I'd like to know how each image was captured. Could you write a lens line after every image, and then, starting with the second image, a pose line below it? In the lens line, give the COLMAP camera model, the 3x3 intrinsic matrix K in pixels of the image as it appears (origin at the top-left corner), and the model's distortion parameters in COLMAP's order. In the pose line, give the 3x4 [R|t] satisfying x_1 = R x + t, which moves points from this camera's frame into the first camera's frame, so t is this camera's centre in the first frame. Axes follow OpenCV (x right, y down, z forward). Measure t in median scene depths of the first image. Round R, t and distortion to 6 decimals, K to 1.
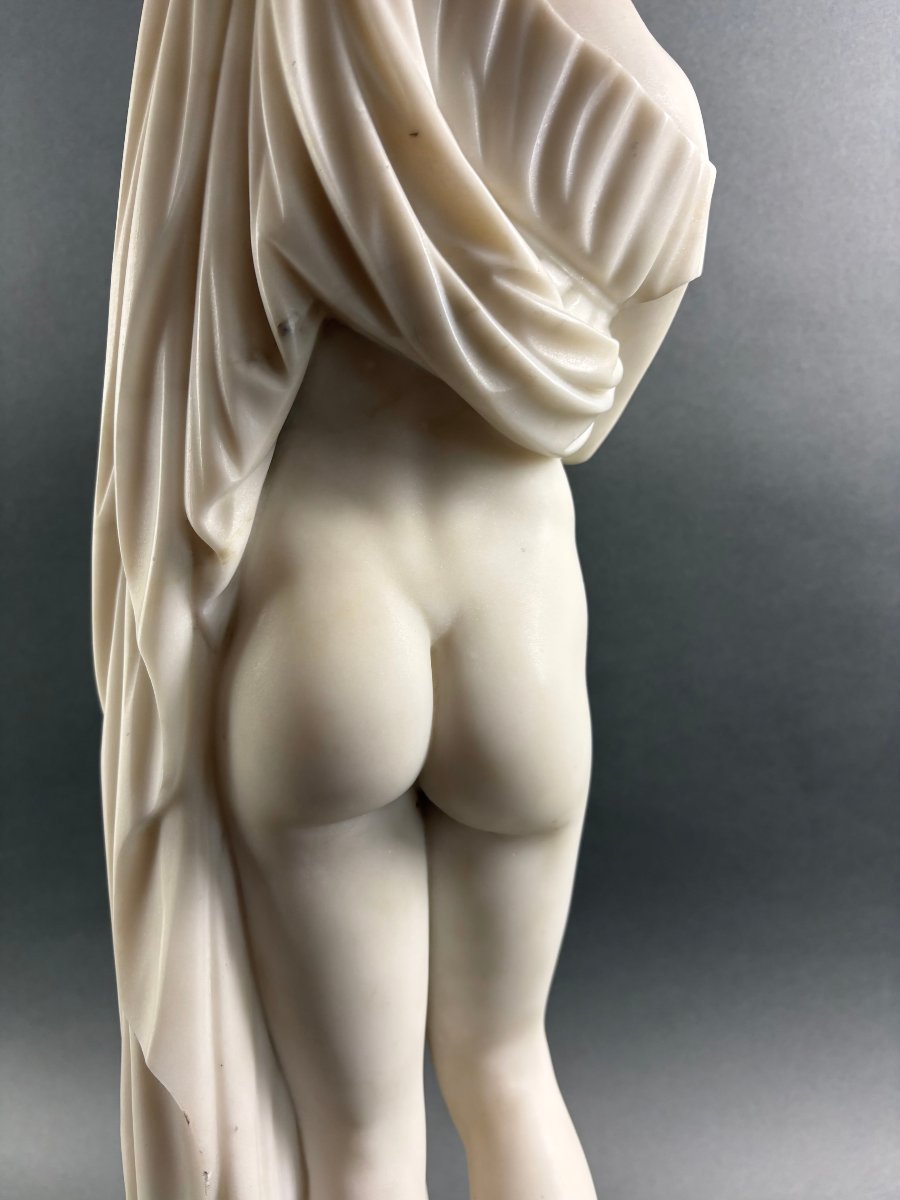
lens RADIAL K [[775.5, 0, 458.6], [0, 775.5, 597.6], [0, 0, 1]] dist [-0.009554, -0.003391]
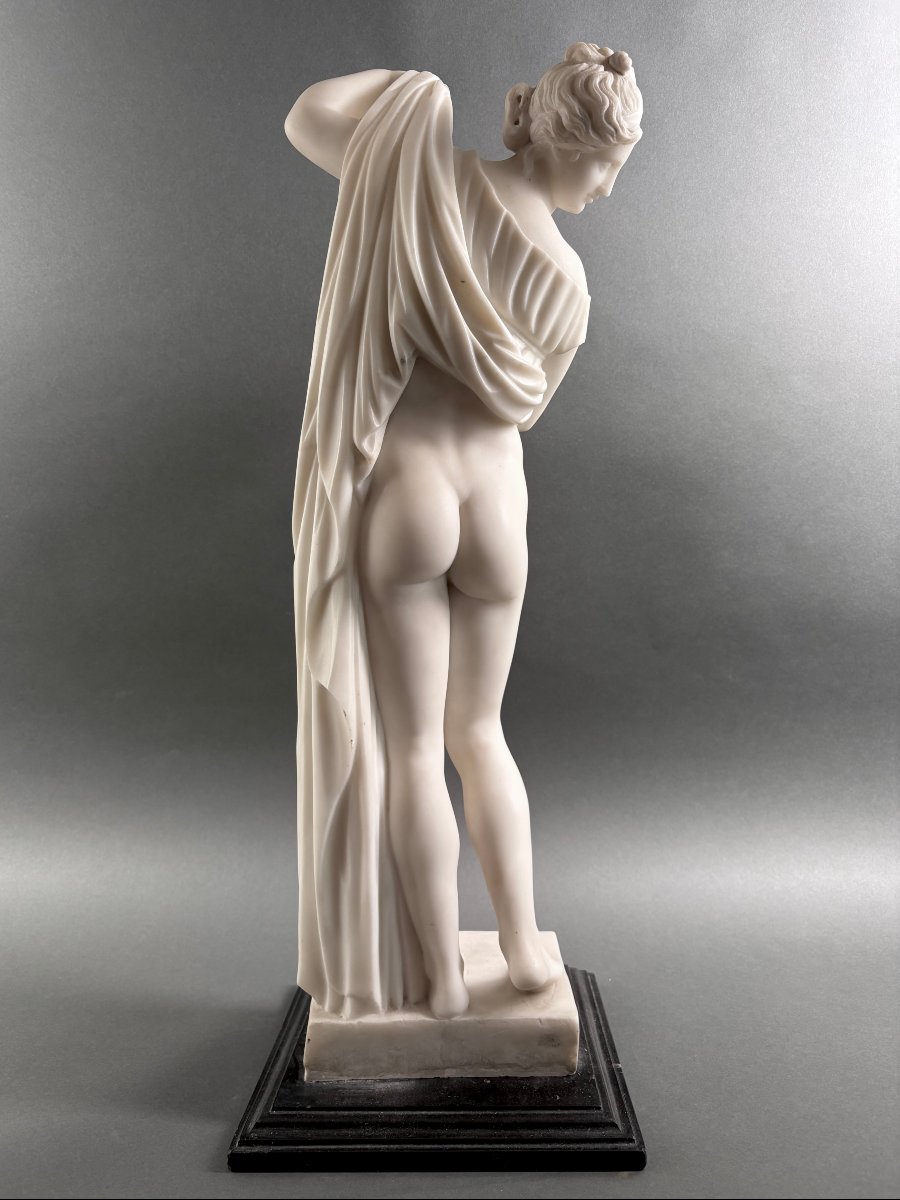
lens RADIAL K [[775.5, 0, 458.6], [0, 775.5, 597.6], [0, 0, 1]] dist [-0.009554, -0.003391]
pose [[0.995722, 0.024566, 0.089077, -0.234498], [-0.024278, 0.999696, -0.004321, 0.345336], [-0.089156, 0.002140, 0.996015, -1.244432]]
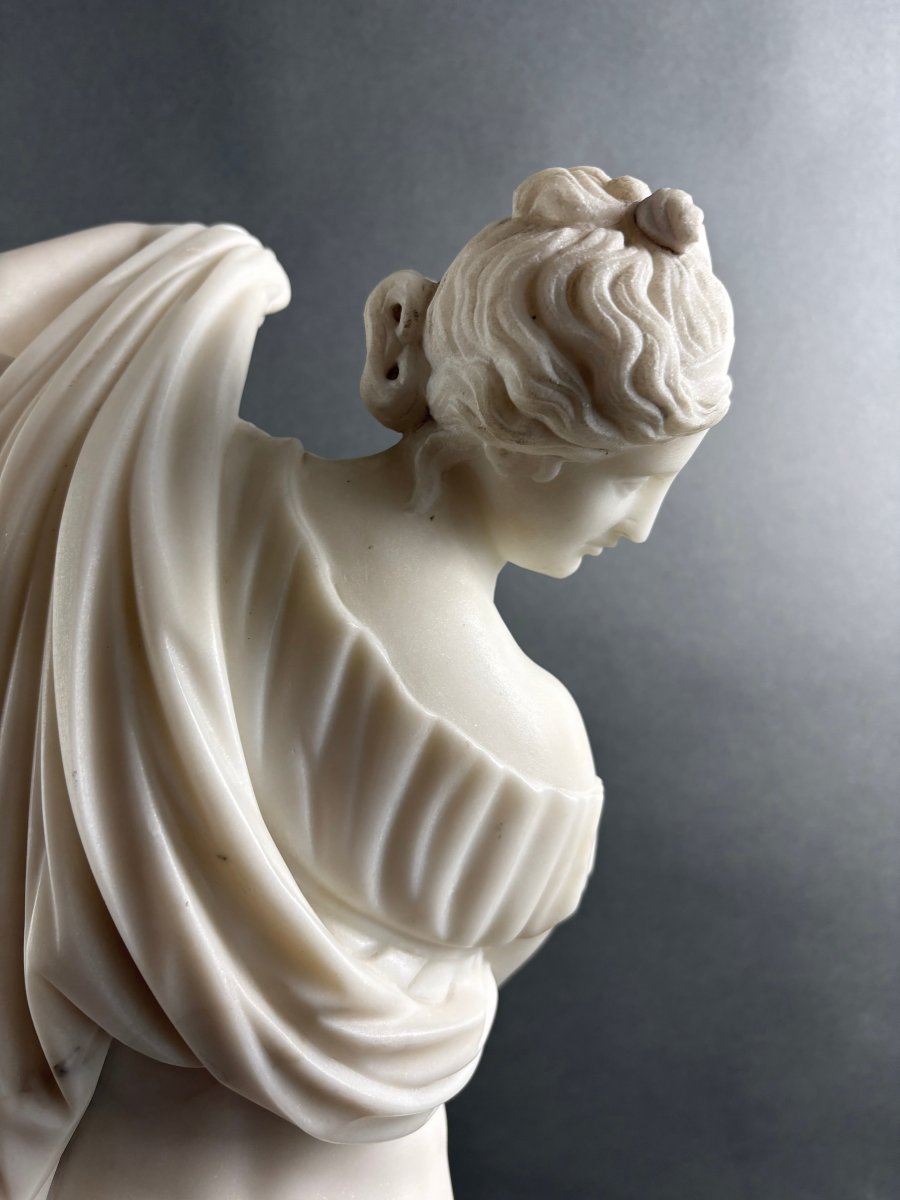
lens RADIAL K [[791.2, 0, 450.0], [0, 791.2, 600.0], [0, 0, 1]] dist [-0.025601, 0.001480]
pose [[0.998884, 0.016624, 0.044205, 0.128123], [-0.013646, 0.997671, -0.066834, -0.745817], [-0.045213, 0.066156, 0.996784, 0.129556]]
